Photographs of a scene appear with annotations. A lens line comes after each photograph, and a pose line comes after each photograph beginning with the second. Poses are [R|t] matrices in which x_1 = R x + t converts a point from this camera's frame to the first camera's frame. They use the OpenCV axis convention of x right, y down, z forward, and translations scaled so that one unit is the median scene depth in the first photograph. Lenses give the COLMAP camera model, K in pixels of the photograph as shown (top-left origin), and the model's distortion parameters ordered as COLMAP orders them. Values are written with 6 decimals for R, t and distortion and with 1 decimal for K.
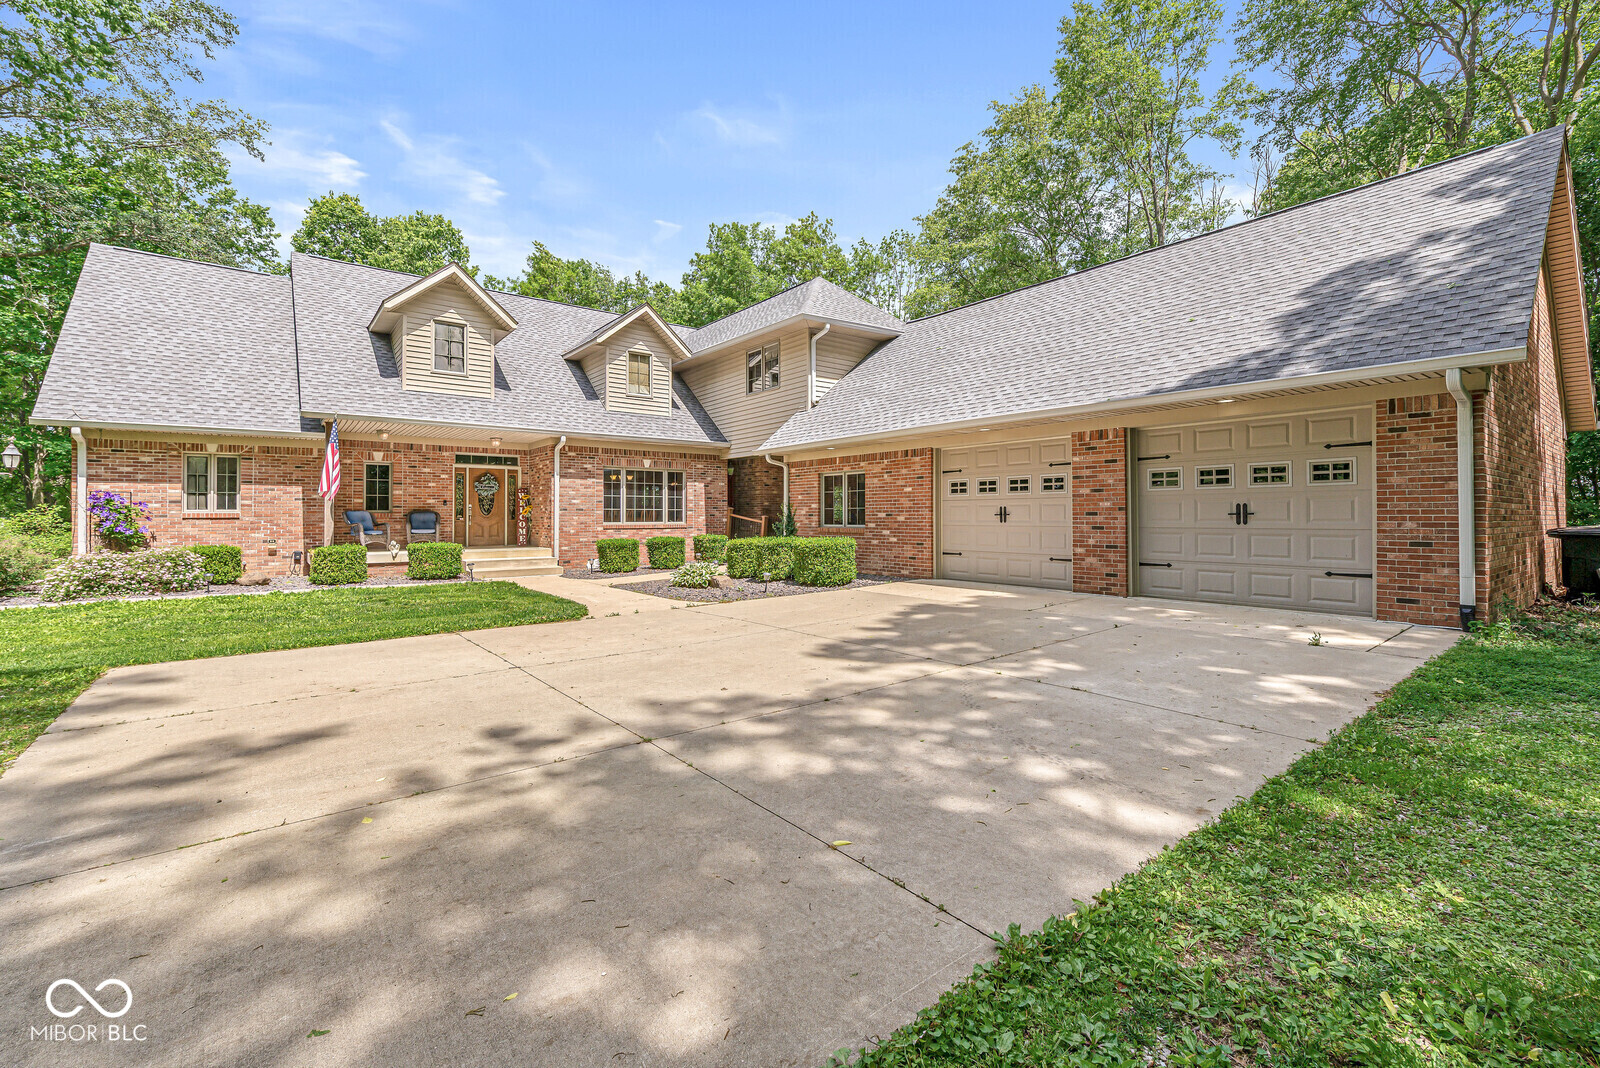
lens RADIAL K [[693.7, 0, 796.5], [0, 693.7, 512.7], [0, 0, 1]] dist [-0.000242, -0.000143]
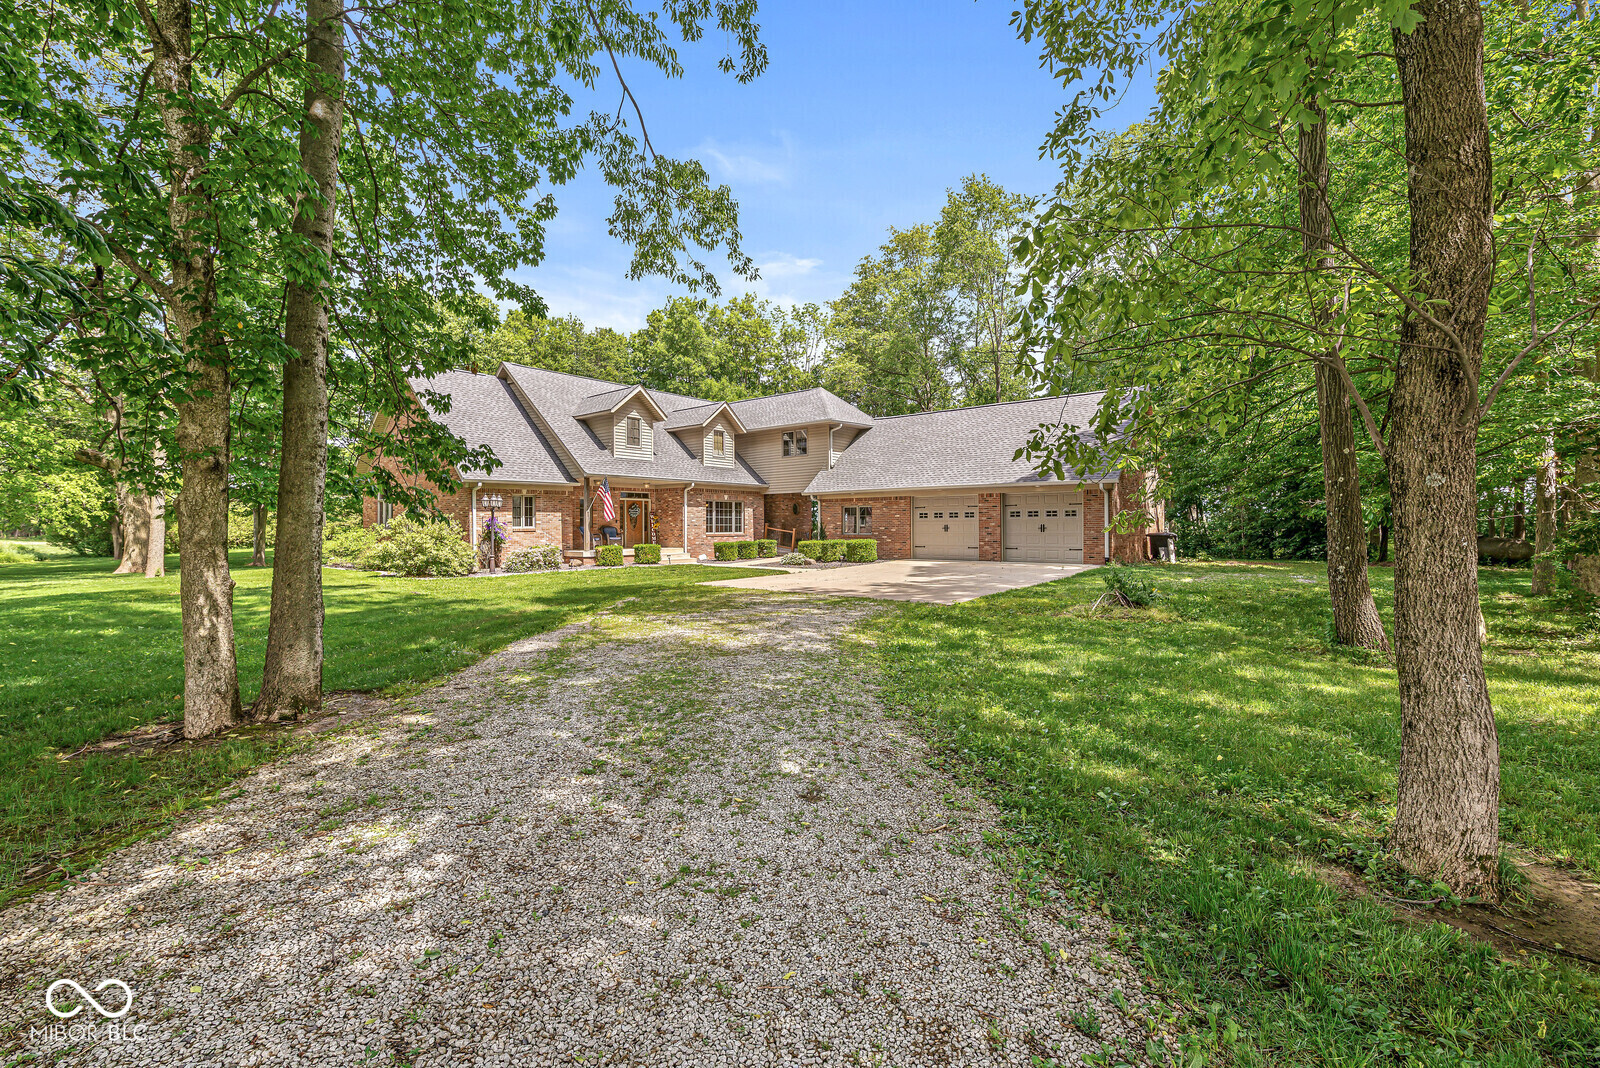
lens RADIAL K [[699.4, 0, 791.4], [0, 699.4, 520.5], [0, 0, 1]] dist [0.002431, -0.000017]
pose [[0.976940, -0.000894, 0.213511, -0.451579], [0.001486, 0.999995, -0.002613, -0.011328], [-0.213508, 0.002870, 0.976937, -0.732418]]
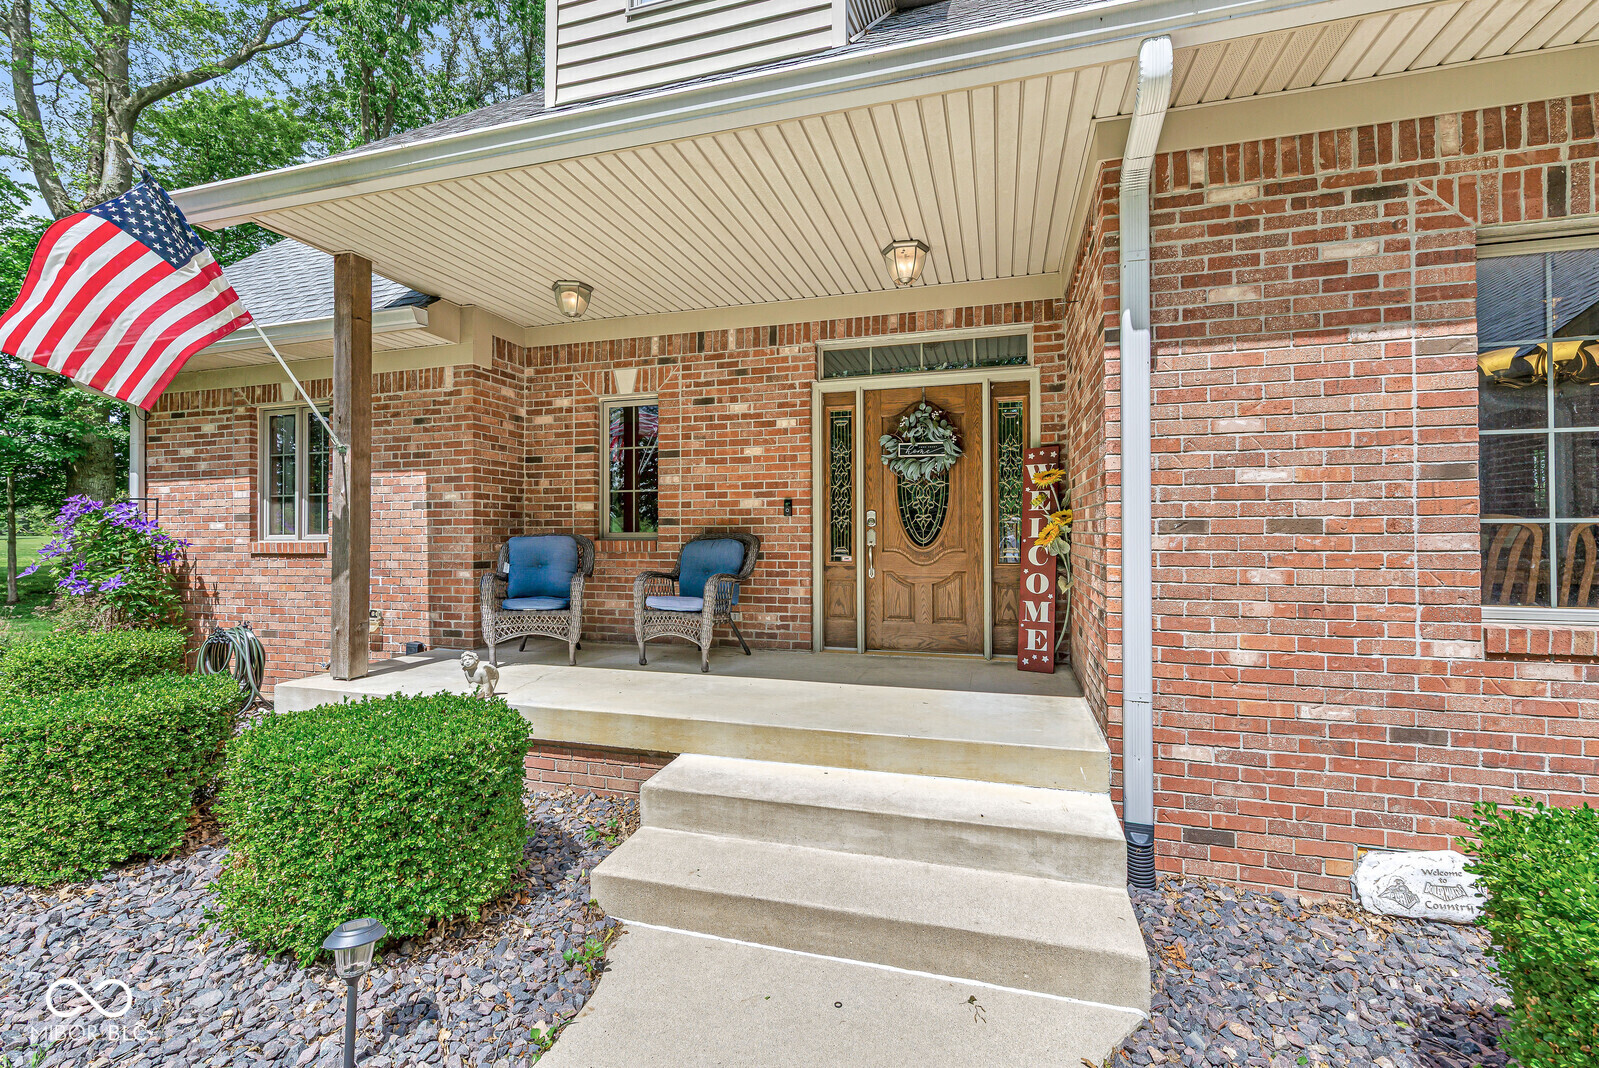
lens RADIAL K [[698.9, 0, 790.9], [0, 698.9, 520.5], [0, 0, 1]] dist [0.002431, -0.000017]
pose [[0.580928, -0.013831, -0.813837, -0.248622], [0.007470, 0.999904, -0.011660, -0.004651], [0.813920, 0.000694, 0.580976, 0.812205]]
